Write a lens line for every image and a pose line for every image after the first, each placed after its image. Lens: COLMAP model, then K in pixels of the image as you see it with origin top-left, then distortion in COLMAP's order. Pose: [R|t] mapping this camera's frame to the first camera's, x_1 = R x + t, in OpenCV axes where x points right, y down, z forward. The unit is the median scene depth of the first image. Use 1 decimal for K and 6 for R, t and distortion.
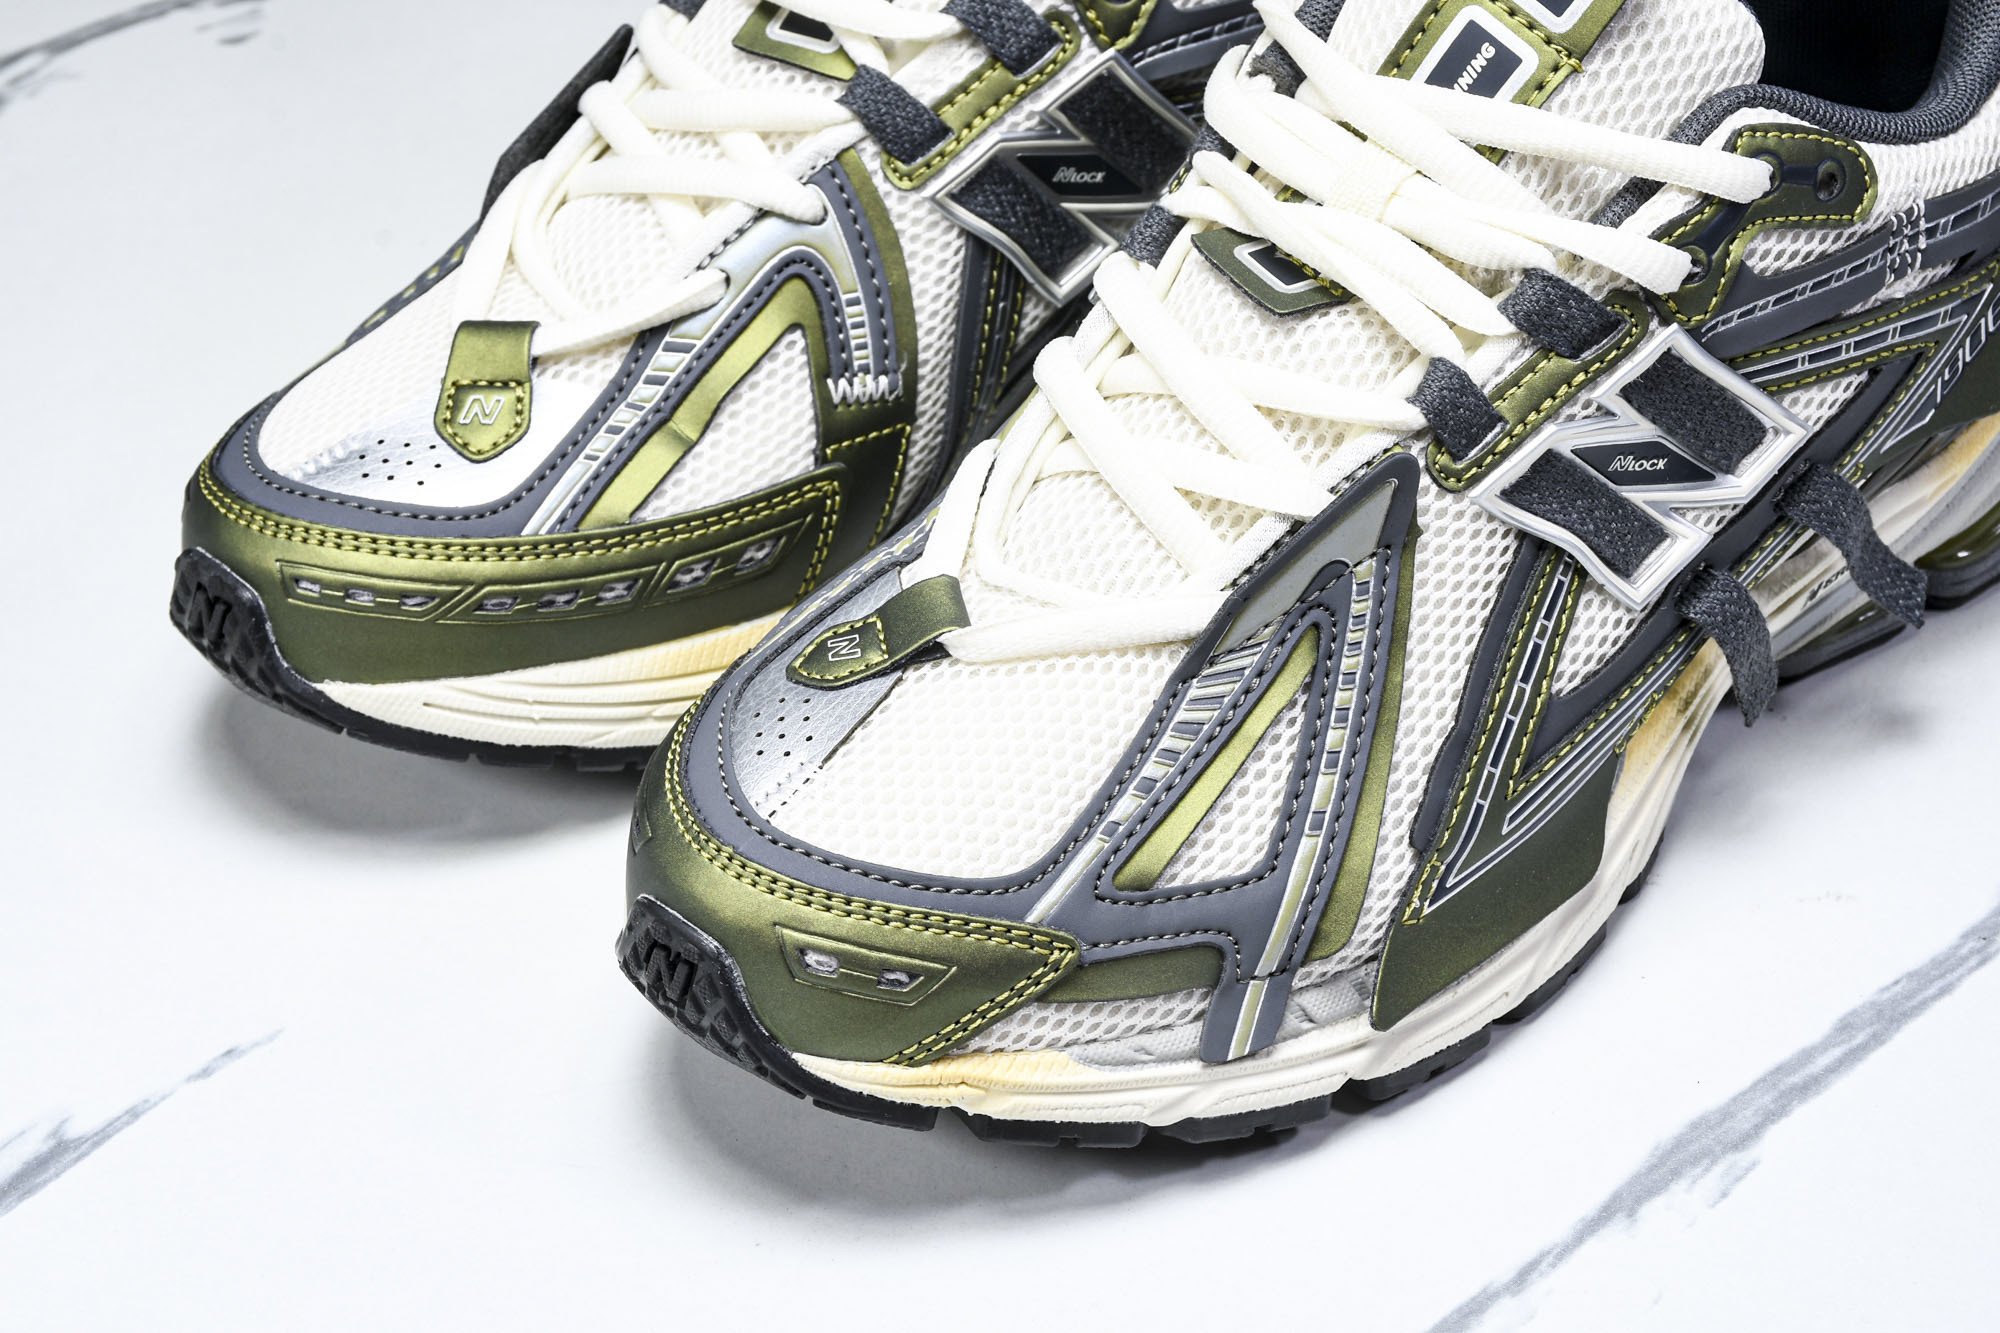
lens RADIAL K [[4400.6, 0, 1000.0], [0, 4400.6, 666.5], [0, 0, 1]] dist [0.366029, 0.983919]
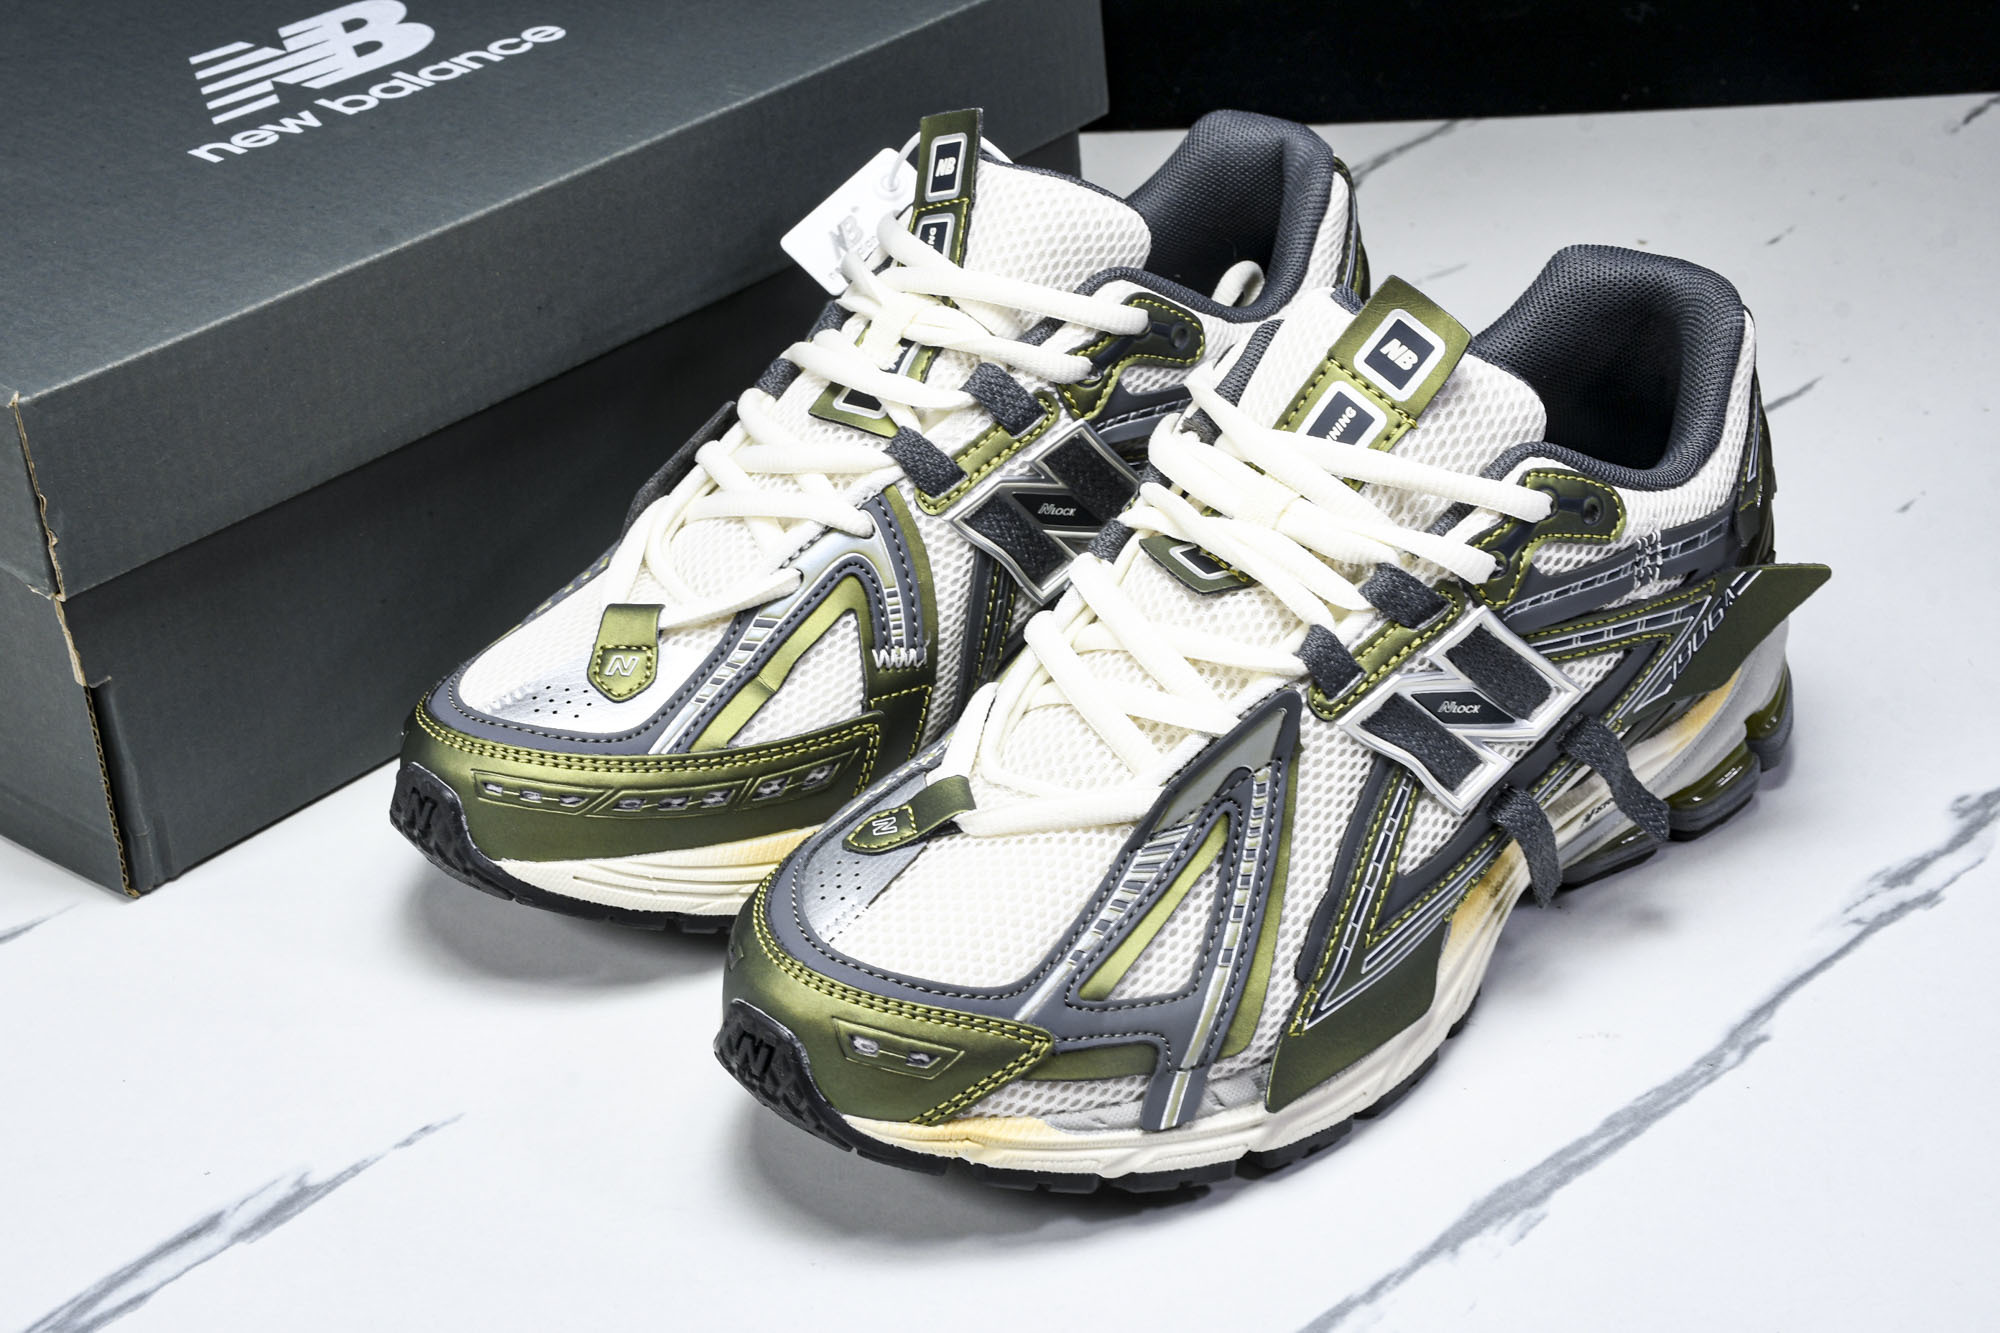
lens RADIAL K [[3612.5, 0, 1000.0], [0, 3612.5, 666.5], [0, 0, 1]] dist [0.279419, 0.119209]
pose [[0.999846, 0.015814, 0.007549, -0.008538], [-0.014878, 0.993702, -0.111065, 0.069998], [-0.009258, 0.110936, 0.993784, -0.127522]]
